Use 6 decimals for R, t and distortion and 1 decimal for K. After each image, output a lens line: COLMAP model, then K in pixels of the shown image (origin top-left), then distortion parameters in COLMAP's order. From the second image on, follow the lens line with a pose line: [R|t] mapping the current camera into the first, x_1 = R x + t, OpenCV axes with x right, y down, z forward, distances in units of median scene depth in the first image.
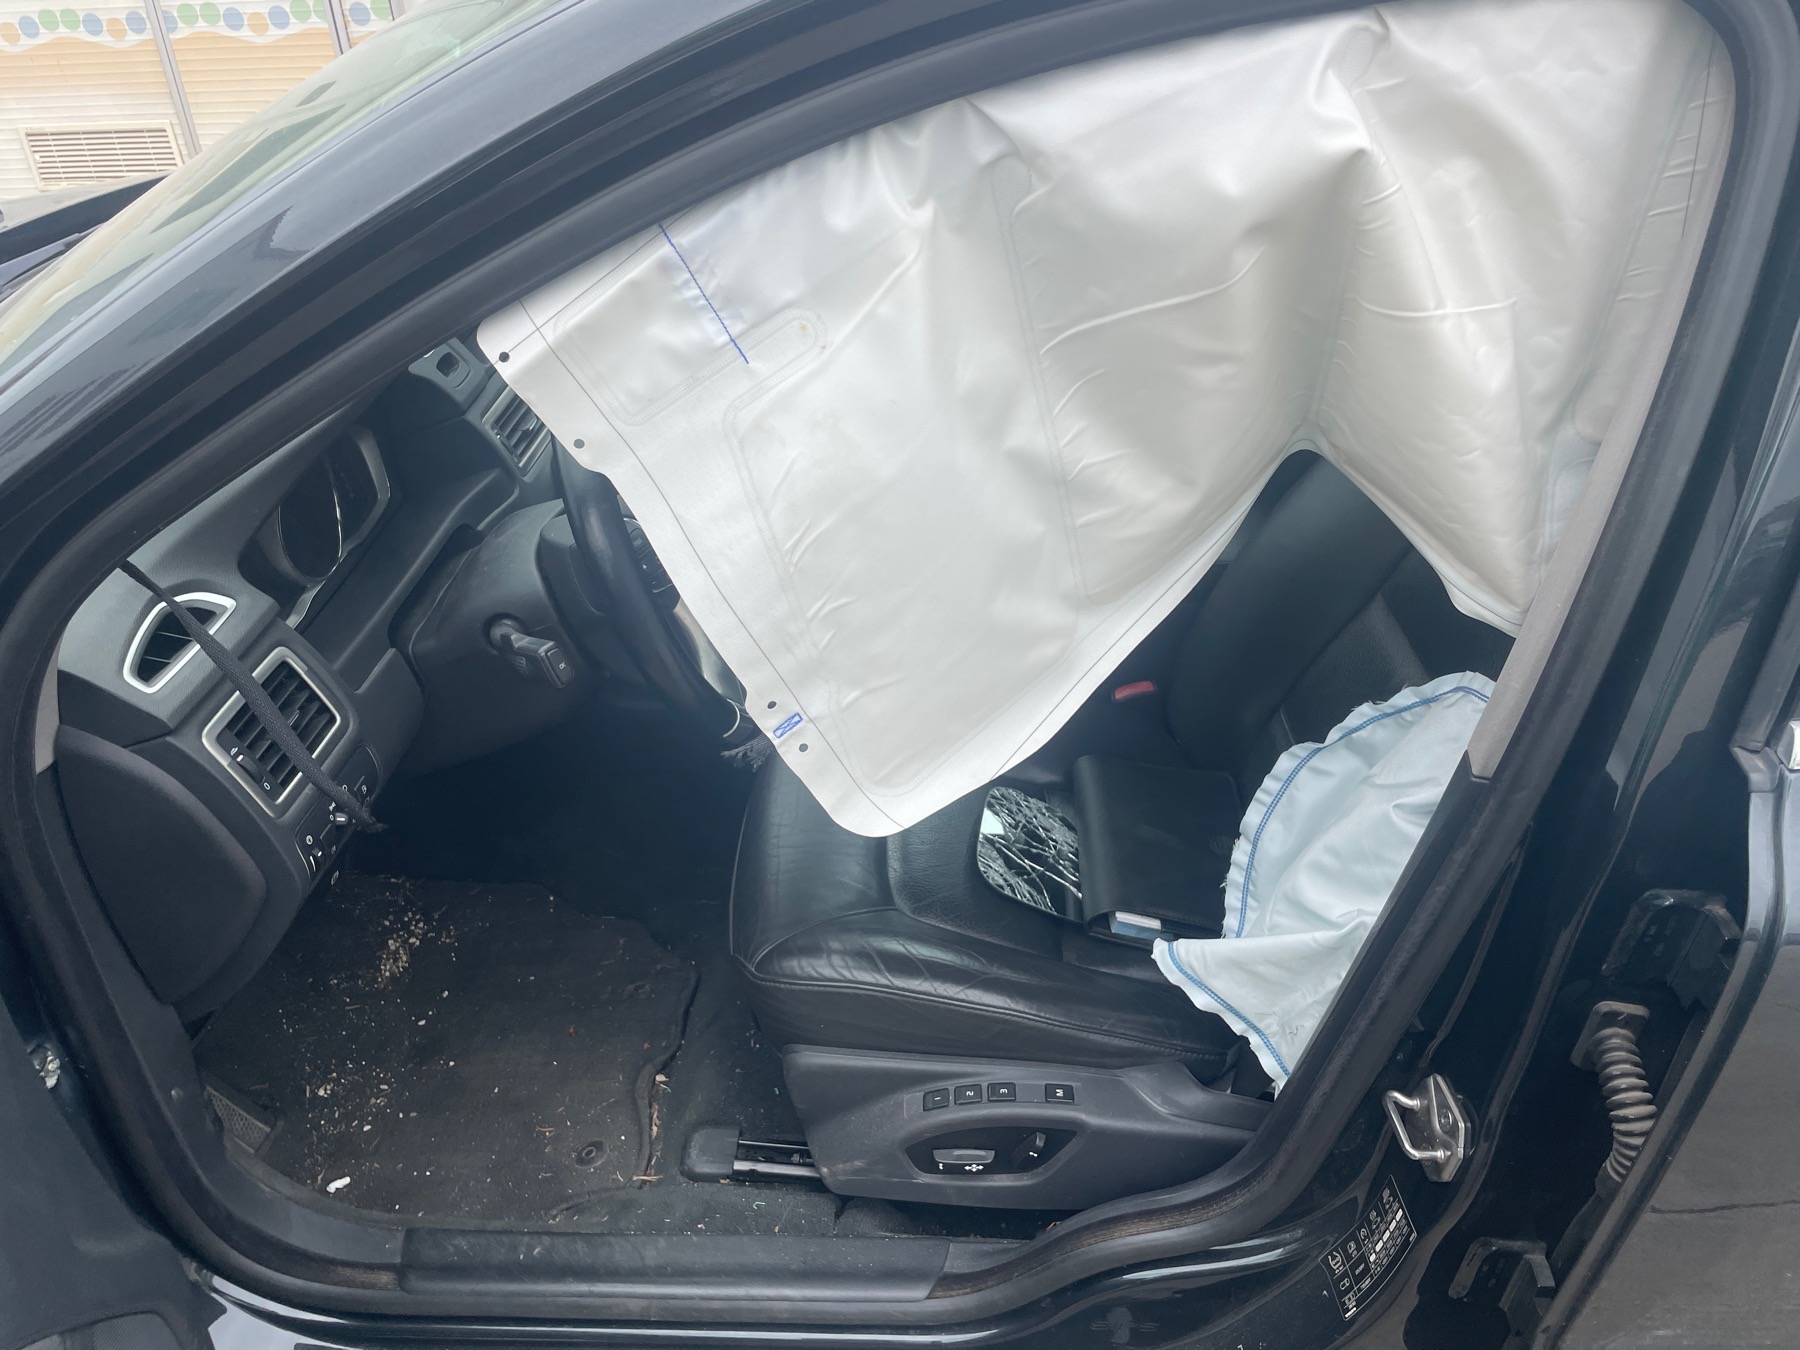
lens RADIAL K [[1352.7, 0, 877.6], [0, 1352.7, 701.4], [0, 0, 1]] dist [0.120572, -0.208674]
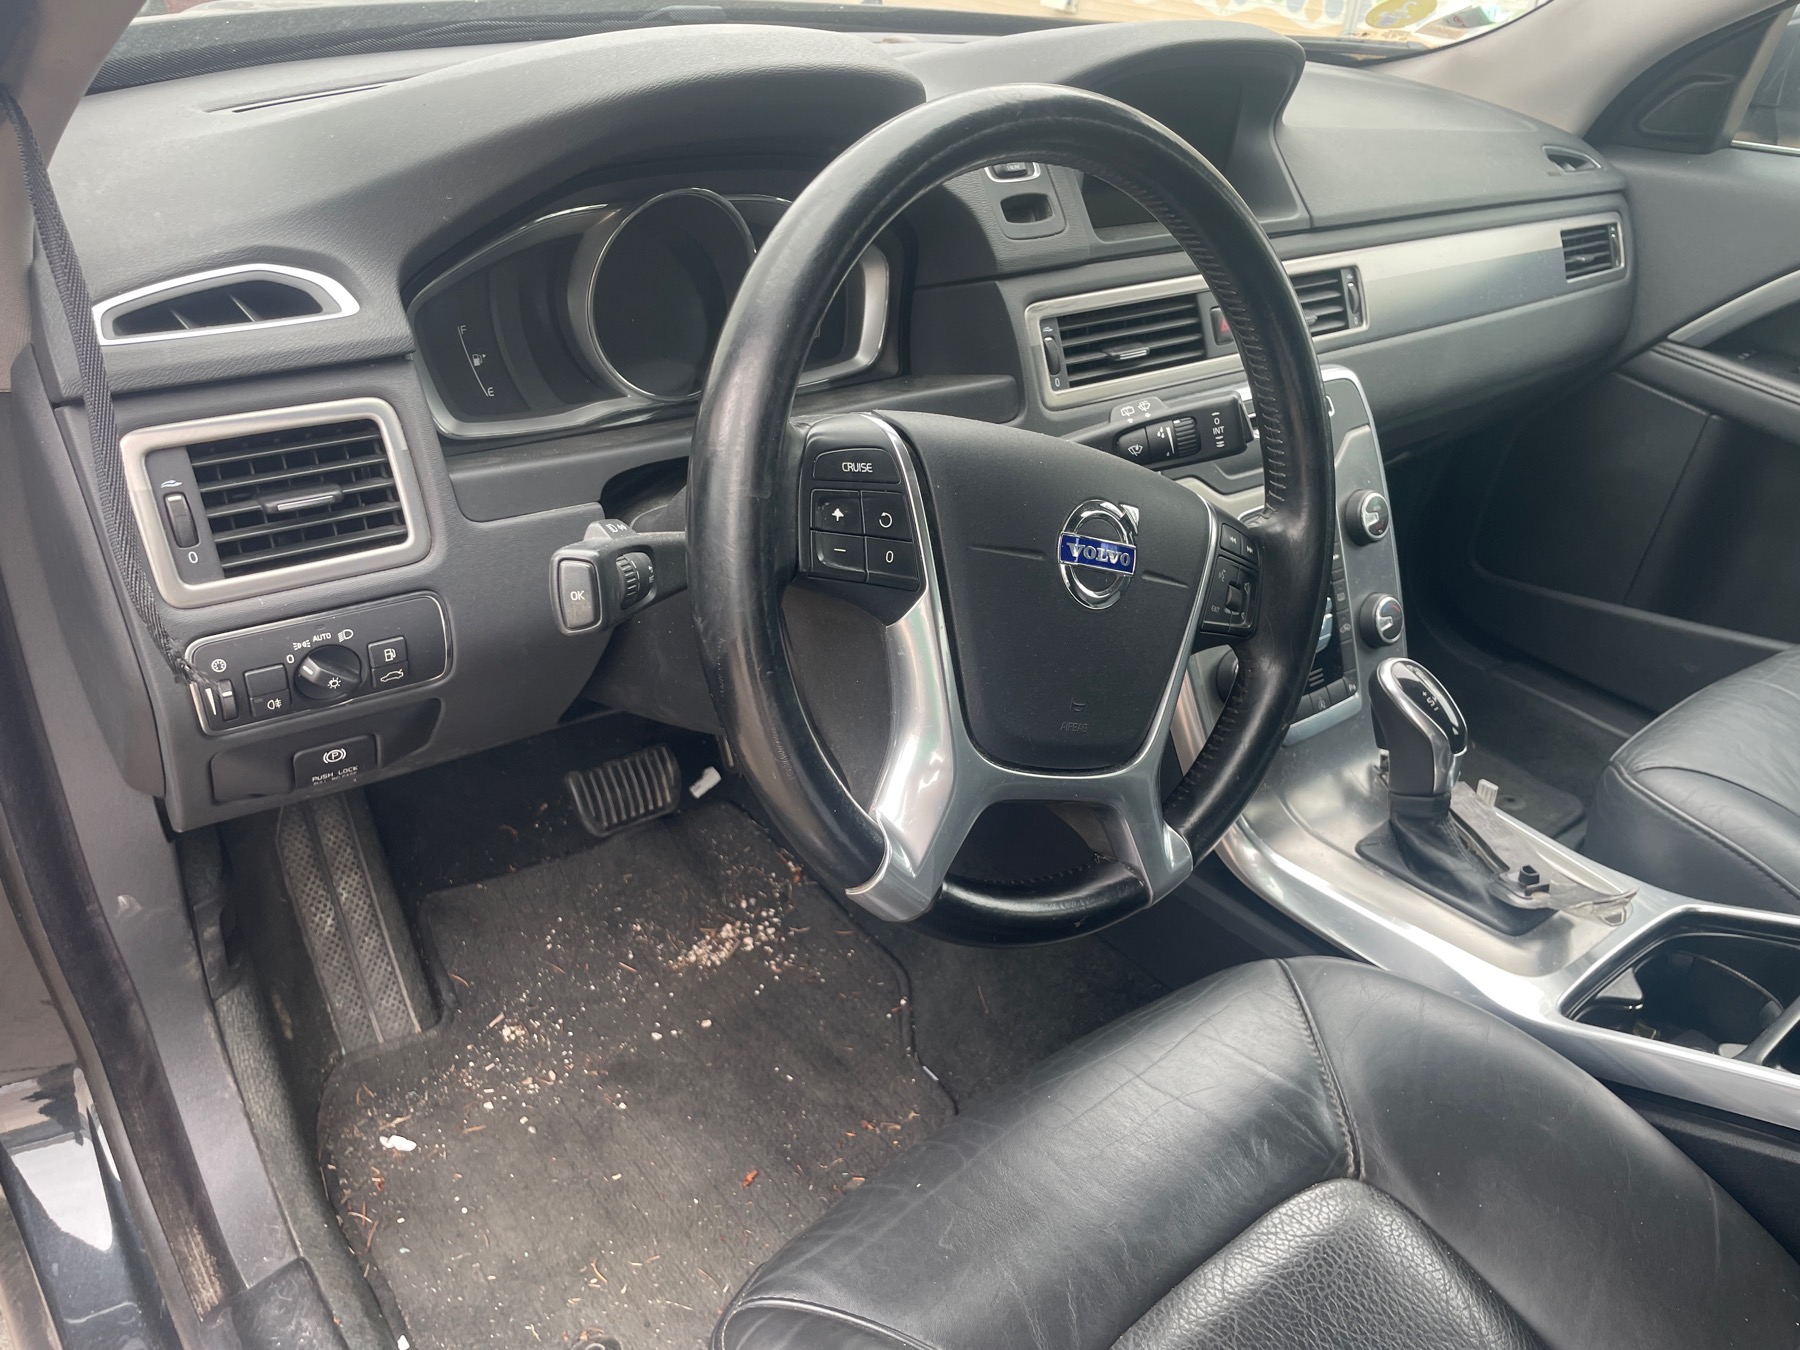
lens RADIAL K [[1367.6, 0, 897.1], [0, 1367.6, 691.7], [0, 0, 1]] dist [0.068693, -0.097770]
pose [[0.661282, 0.449749, -0.600359, 0.164483], [-0.493083, 0.863750, 0.103944, -0.096932], [0.565309, 0.227291, 0.792947, 0.575075]]
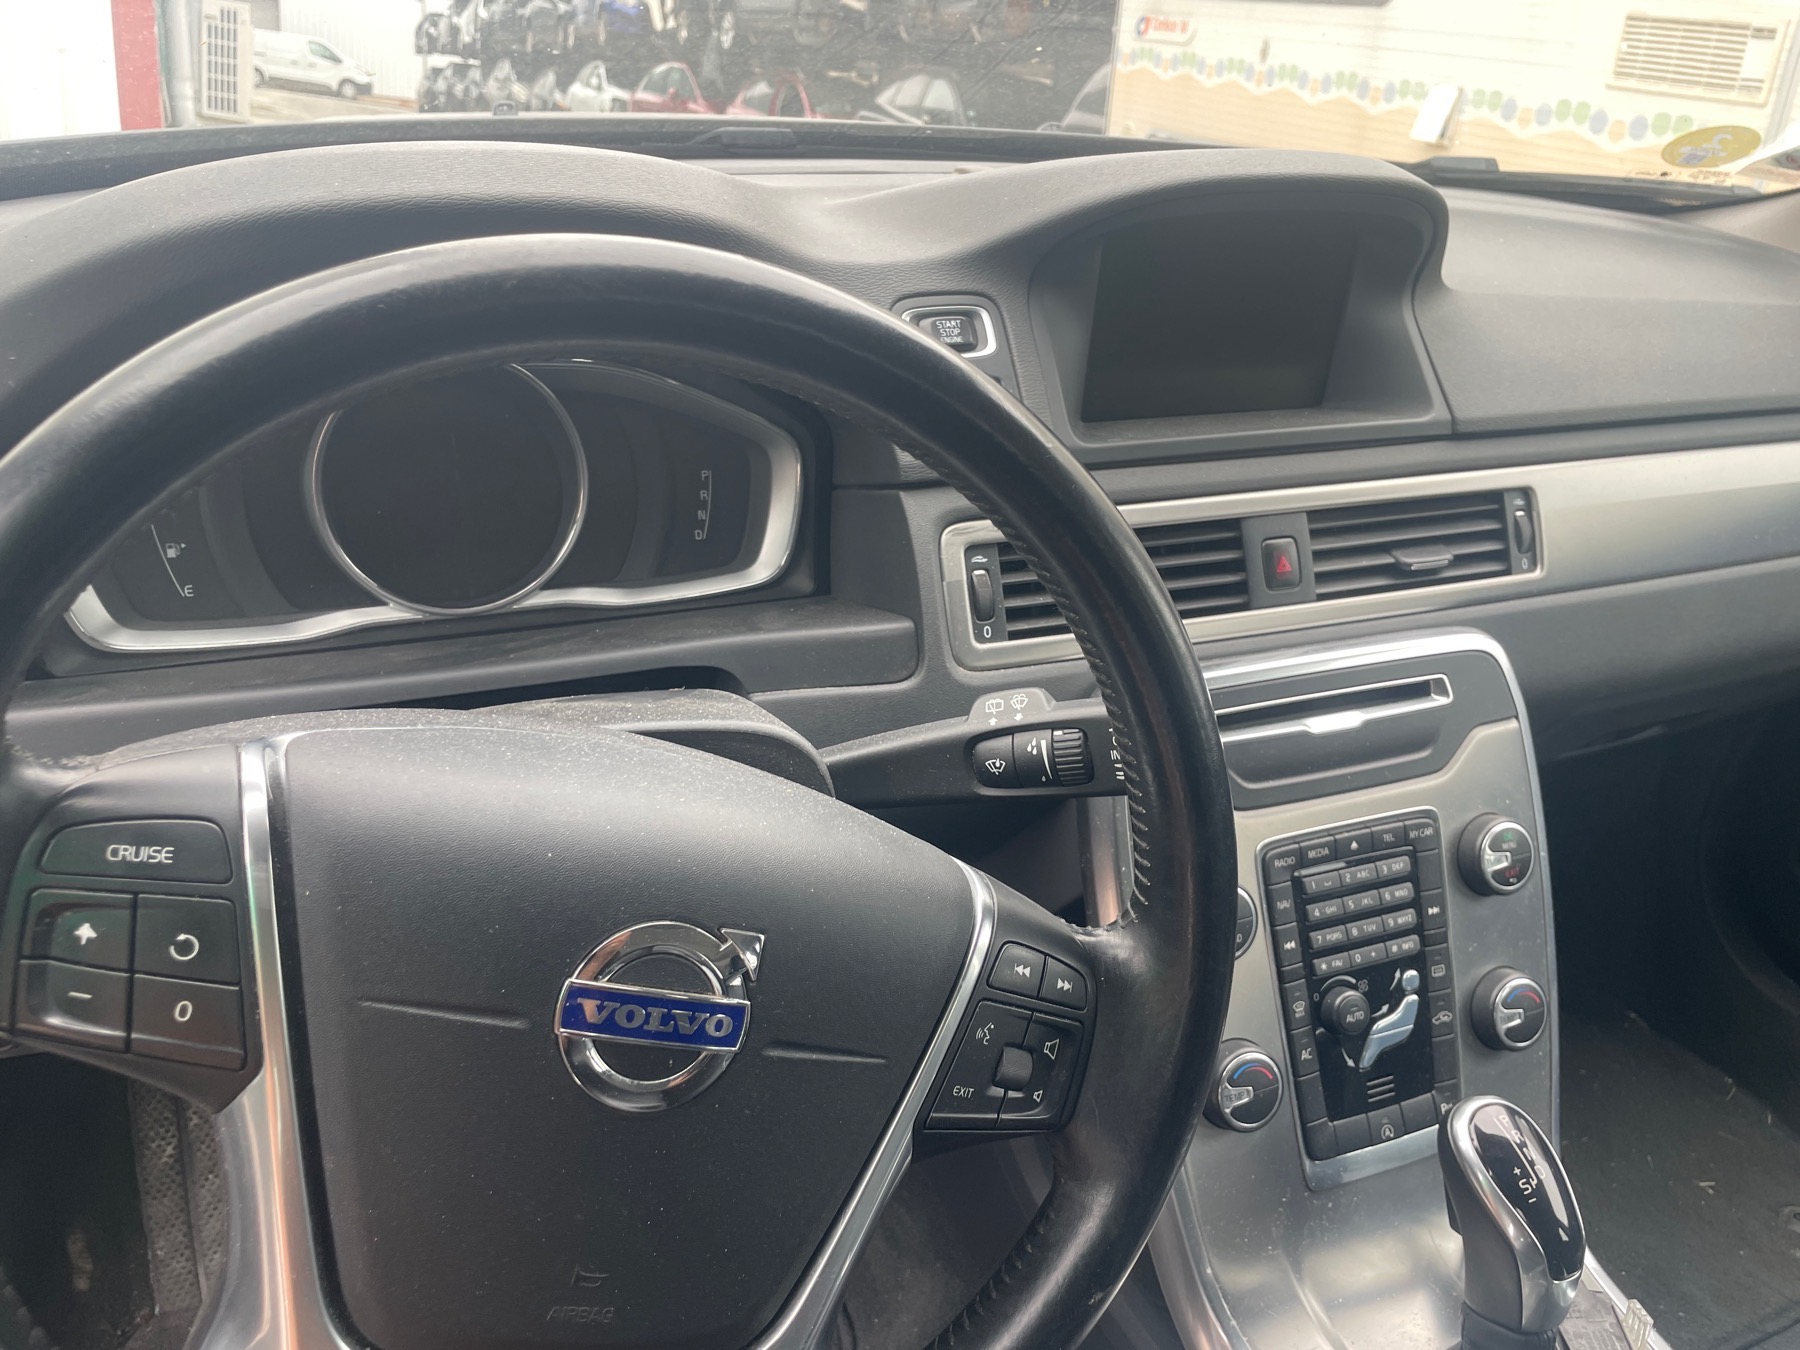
lens RADIAL K [[1385.7, 0, 906.5], [0, 1385.7, 674.0], [0, 0, 1]] dist [0.062140, -0.091332]
pose [[0.436143, 0.451233, -0.778568, 0.108026], [-0.562215, 0.812188, 0.155773, -0.264672], [0.702633, 0.369783, 0.607920, 0.843074]]
